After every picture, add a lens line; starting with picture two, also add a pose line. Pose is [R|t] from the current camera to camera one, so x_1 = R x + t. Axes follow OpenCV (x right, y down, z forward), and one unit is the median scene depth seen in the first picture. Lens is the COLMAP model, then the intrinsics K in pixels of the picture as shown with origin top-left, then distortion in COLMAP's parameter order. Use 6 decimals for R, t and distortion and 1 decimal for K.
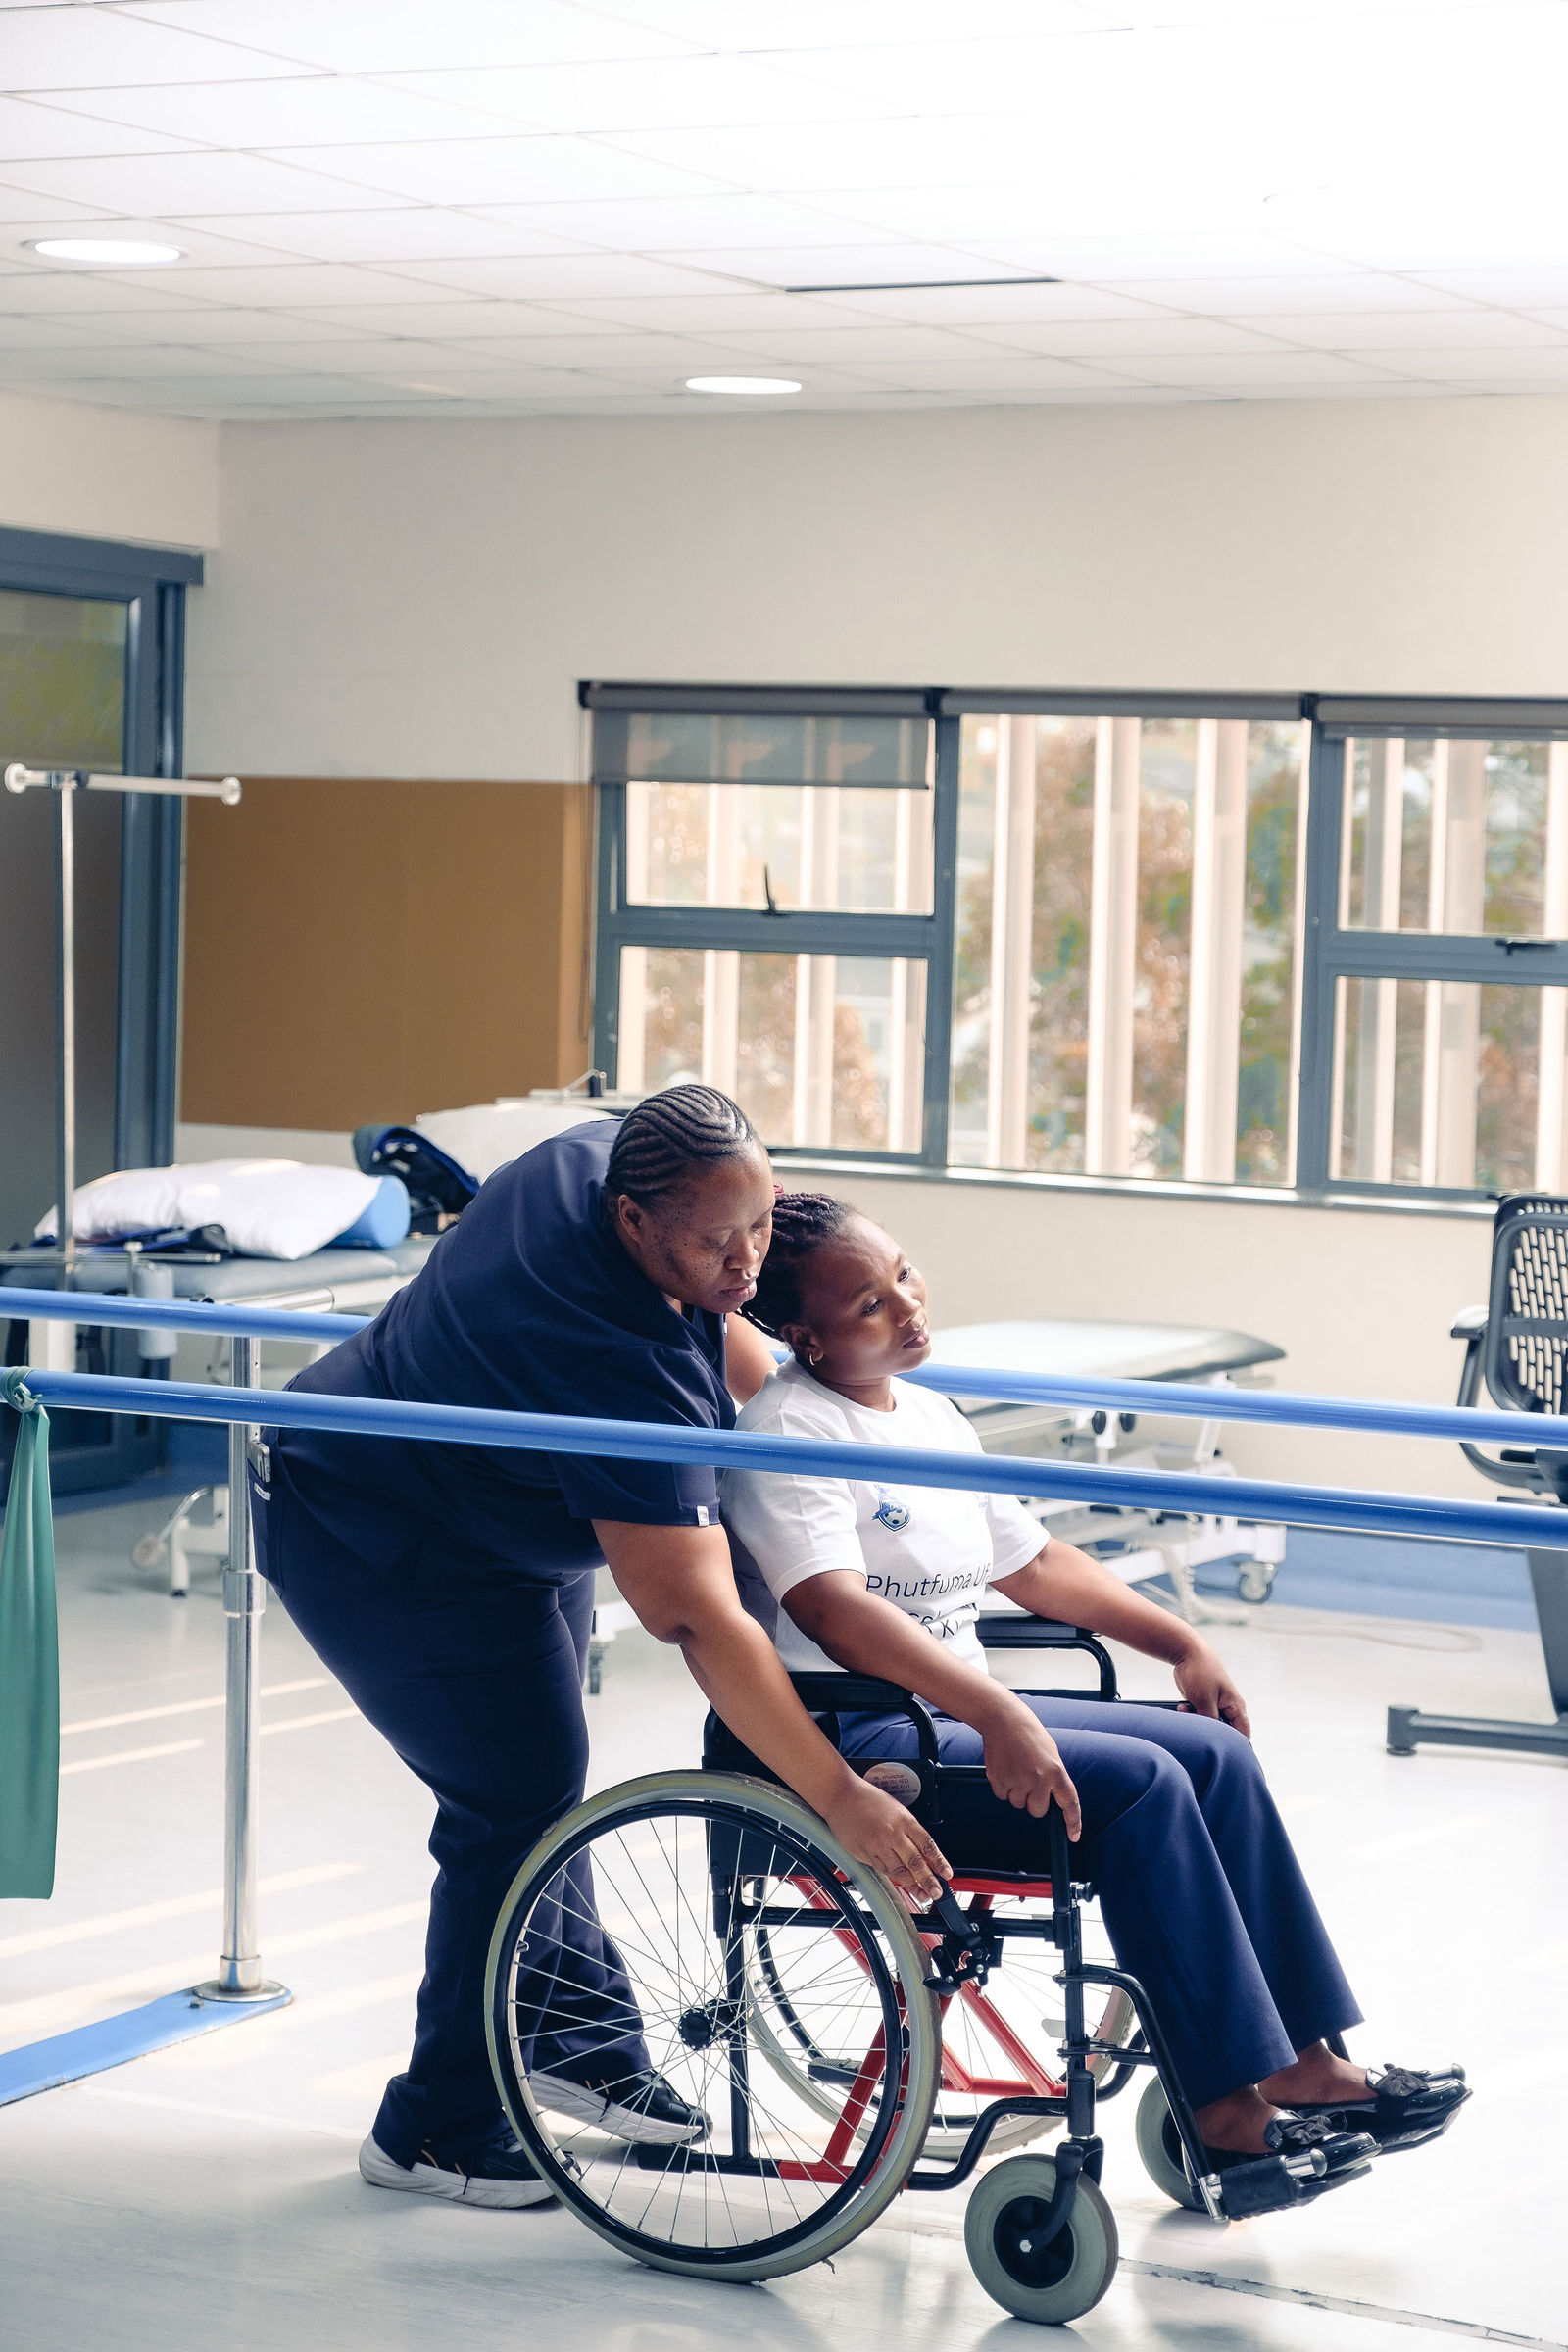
lens RADIAL K [[4902.2, 0, 786.1], [0, 4902.2, 1170.9], [0, 0, 1]] dist [0.330130, 0.000000]
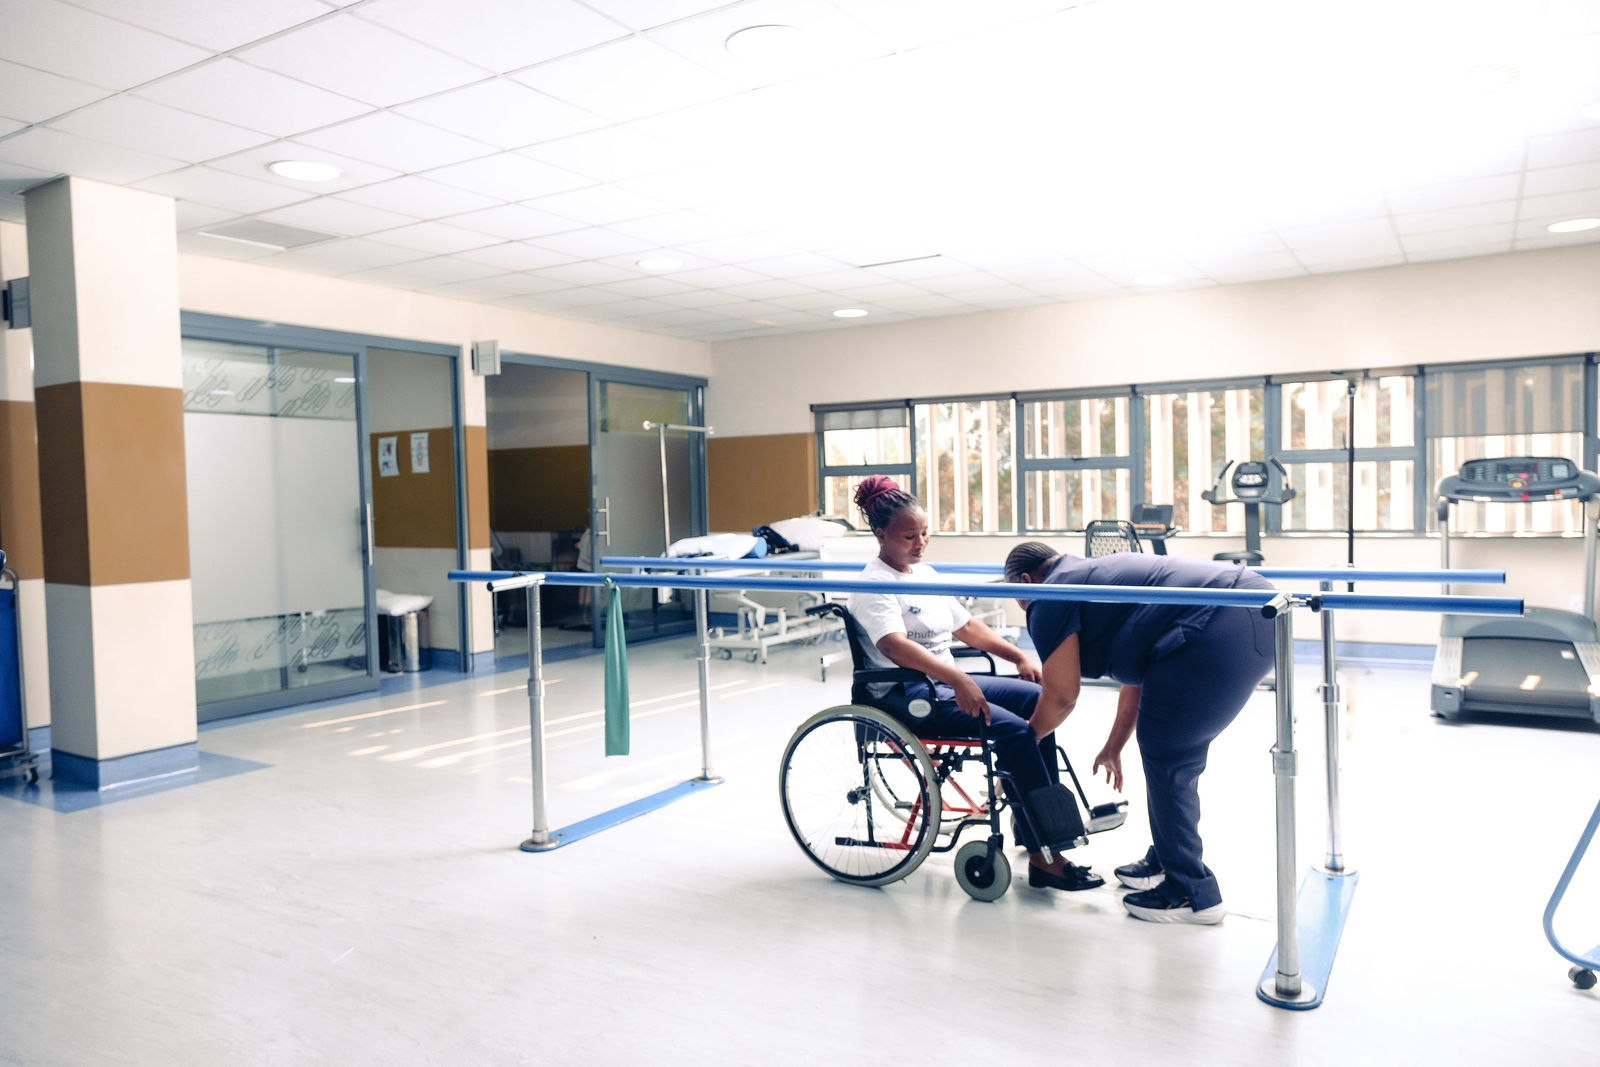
lens RADIAL K [[1114.7, 0, 797.8], [0, 1114.7, 548.3], [0, 0, 1]] dist [-0.004060, 0.005553]
pose [[0.996574, -0.047549, -0.067675, -0.000076], [0.046600, 0.998793, -0.015531, 0.034312], [0.068332, 0.012324, 0.997587, 0.306327]]
